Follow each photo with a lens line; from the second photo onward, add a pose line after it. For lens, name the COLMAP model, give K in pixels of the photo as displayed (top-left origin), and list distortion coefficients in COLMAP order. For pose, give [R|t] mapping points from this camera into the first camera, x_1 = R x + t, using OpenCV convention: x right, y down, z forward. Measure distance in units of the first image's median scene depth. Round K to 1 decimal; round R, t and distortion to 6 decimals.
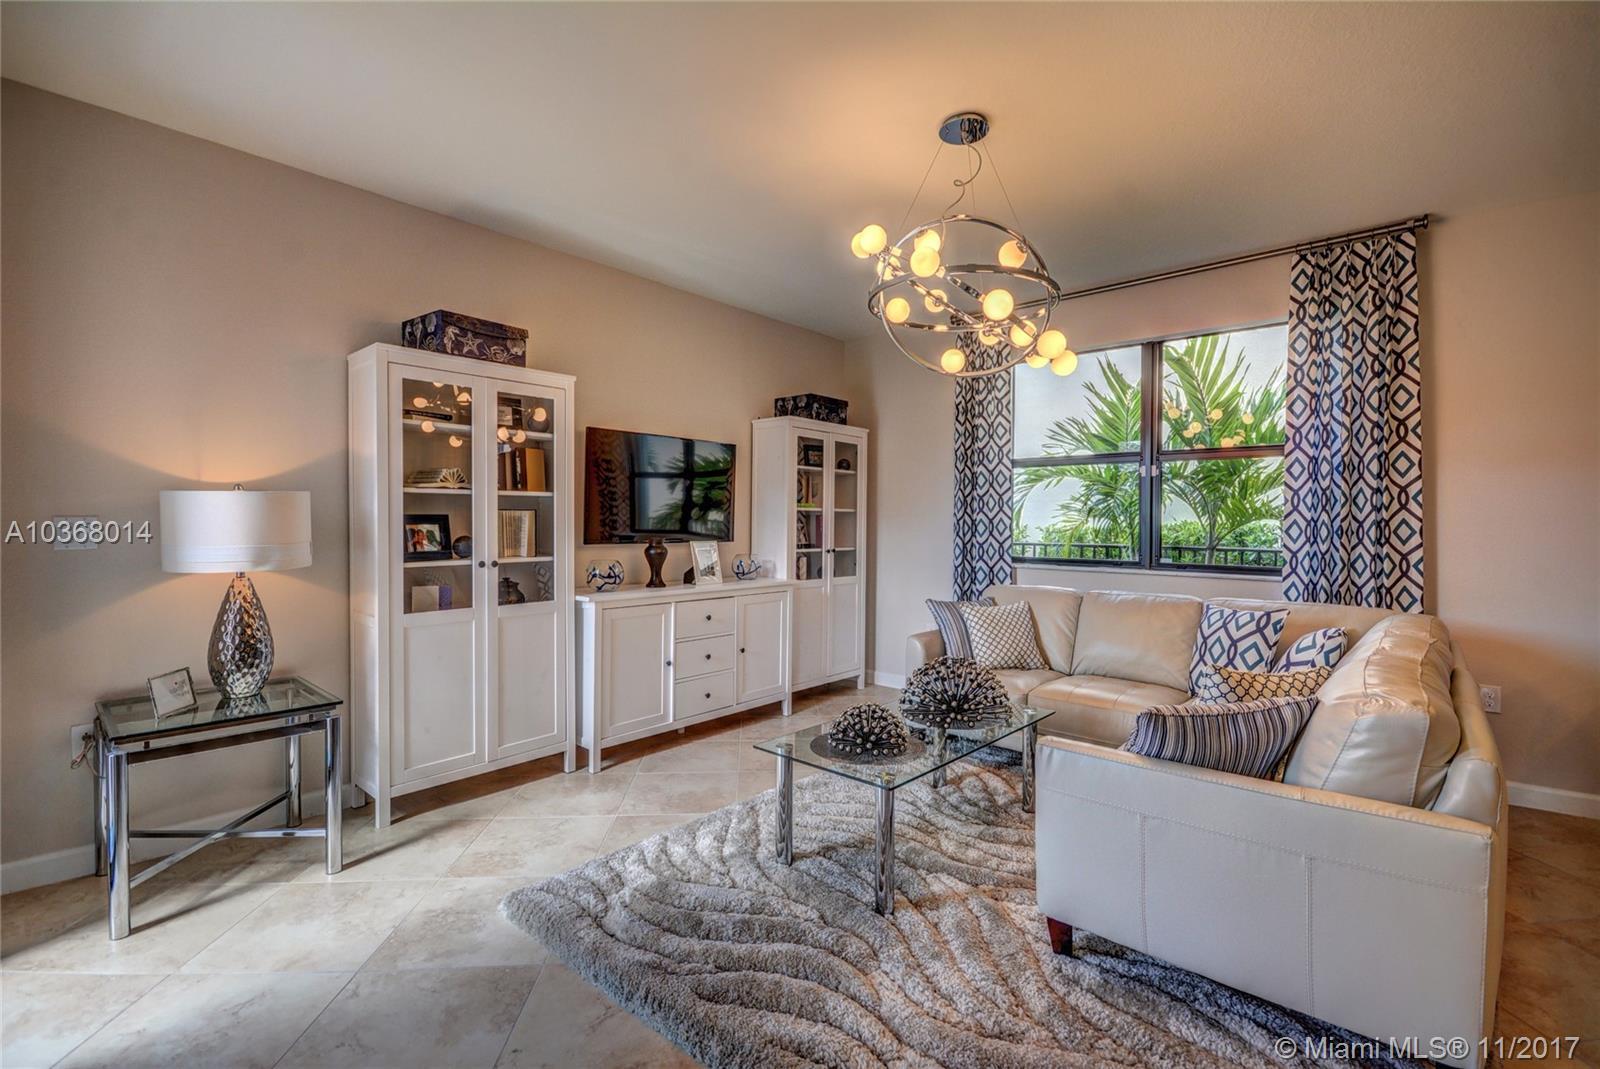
lens RADIAL K [[699.9, 0, 800.0], [0, 699.9, 534.5], [0, 0, 1]] dist [-0.008399, 0.000023]
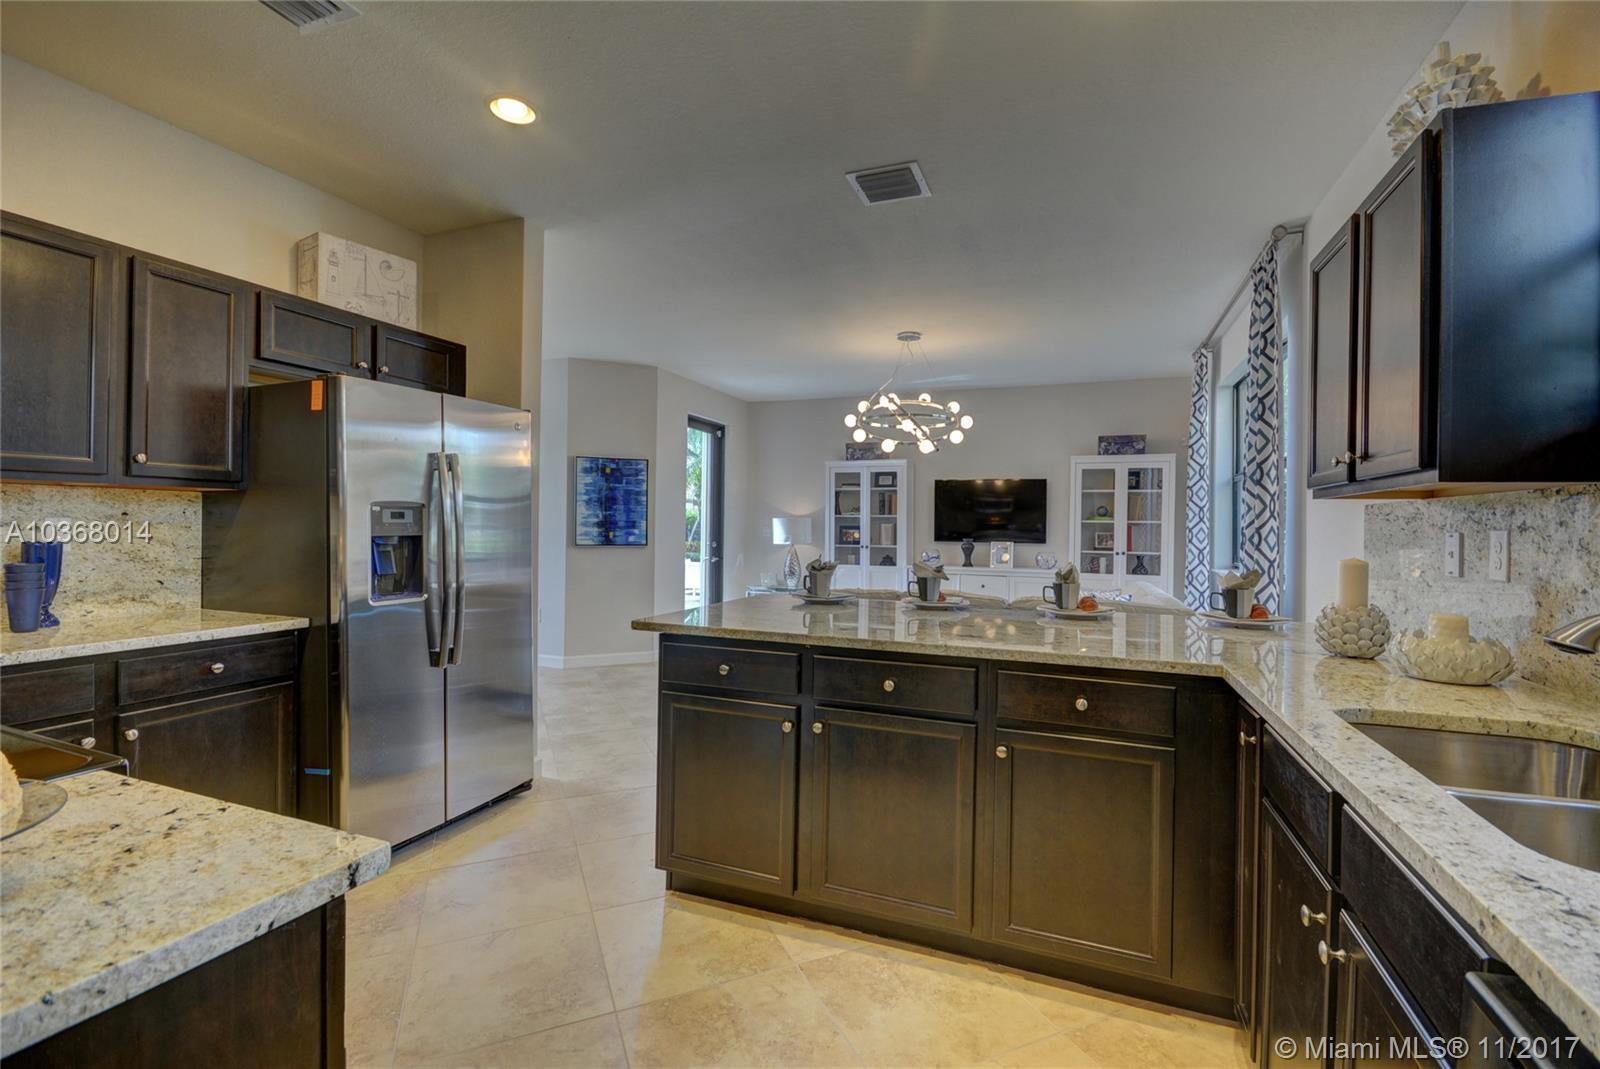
lens RADIAL K [[699.9, 0, 800.0], [0, 699.9, 534.5], [0, 0, 1]] dist [-0.008399, 0.000023]
pose [[0.341053, 0.004174, -0.940035, 1.295326], [-0.028993, 0.999561, -0.006081, 0.015558], [0.939597, 0.029328, 0.341025, 0.004763]]
